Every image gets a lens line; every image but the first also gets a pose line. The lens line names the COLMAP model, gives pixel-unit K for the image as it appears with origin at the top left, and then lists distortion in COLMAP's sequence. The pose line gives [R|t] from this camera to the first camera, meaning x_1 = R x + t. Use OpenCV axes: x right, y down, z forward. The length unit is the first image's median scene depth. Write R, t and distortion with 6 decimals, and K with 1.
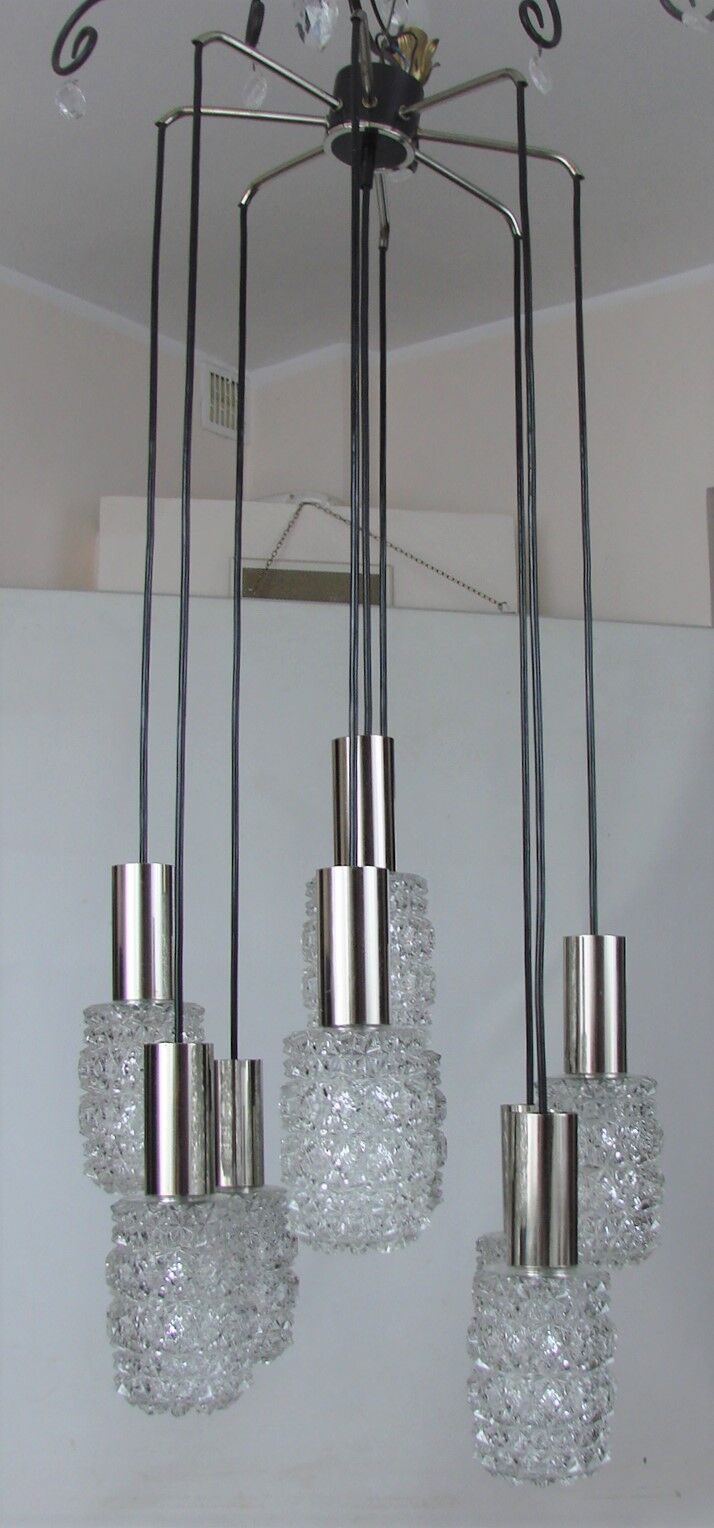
lens RADIAL K [[1778.1, 0, 434.3], [0, 1778.1, 863.2], [0, 0, 1]] dist [-0.165888, 0.000000]
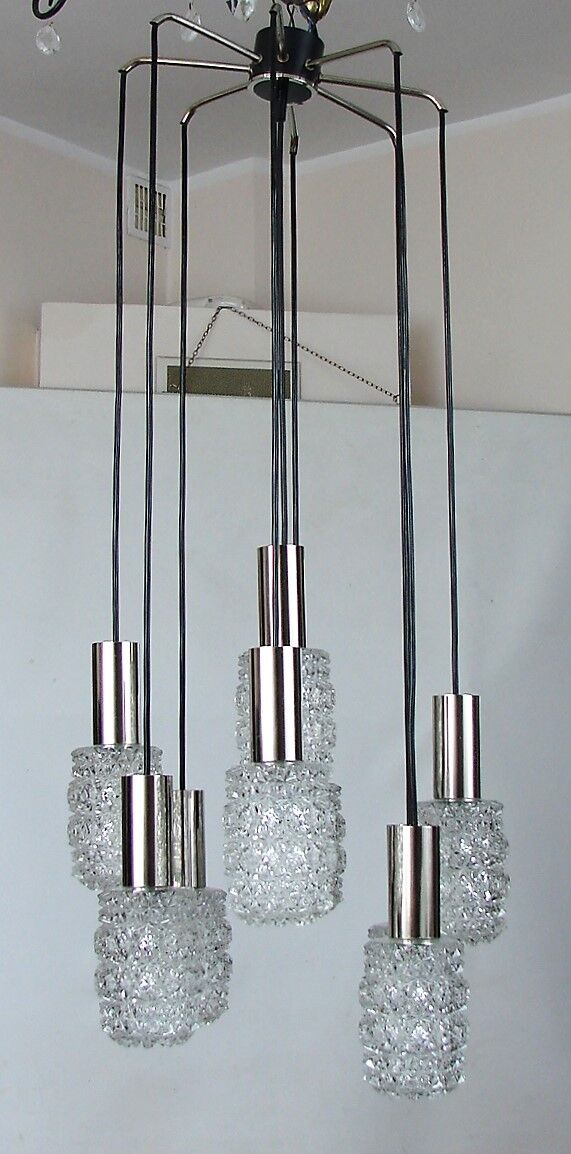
lens RADIAL K [[1770.4, 0, 291.6], [0, 1770.4, 582.6], [0, 0, 1]] dist [-0.176634, 0.000000]
pose [[0.999613, -0.003474, -0.027616, 0.004518], [0.002984, 0.999838, -0.017777, -0.021168], [0.027673, 0.017688, 0.999461, -0.339804]]
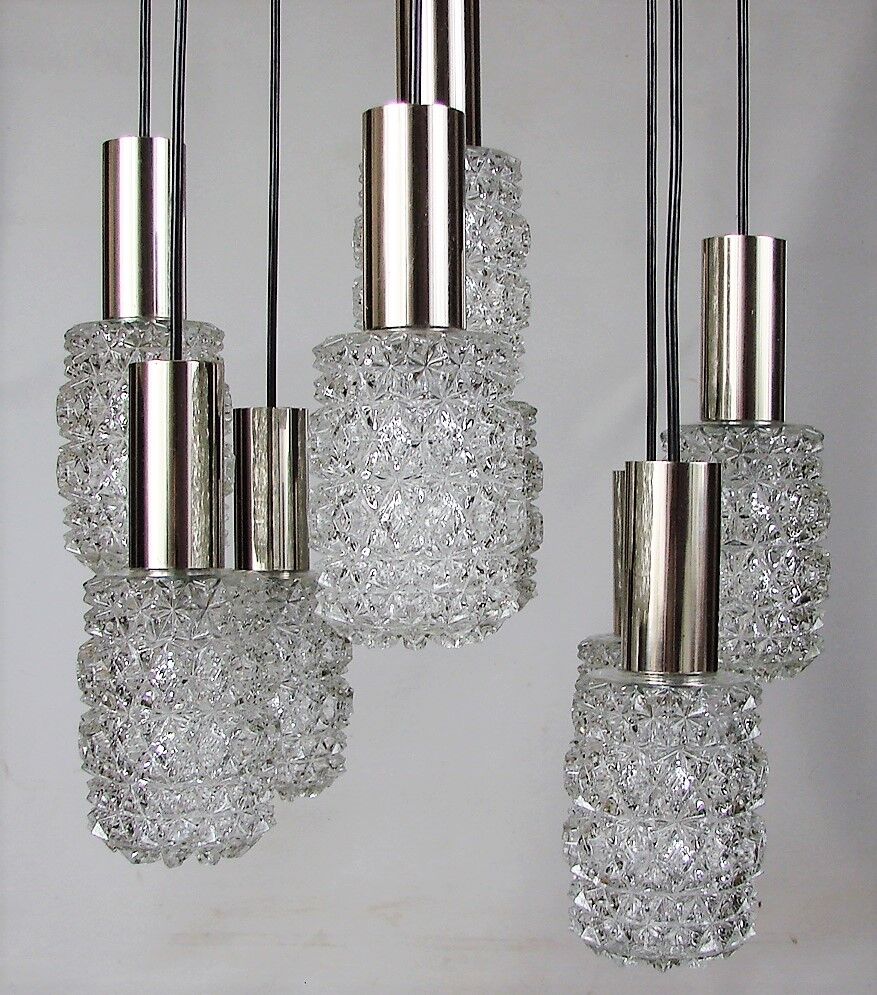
lens RADIAL K [[1789.0, 0, 479.0], [0, 1789.0, 540.7], [0, 0, 1]] dist [-0.198146, 0.000000]
pose [[0.999349, 0.014818, -0.032900, 0.005478], [-0.010206, 0.990636, 0.136150, 0.069614], [0.034609, -0.135726, 0.990142, 0.253834]]
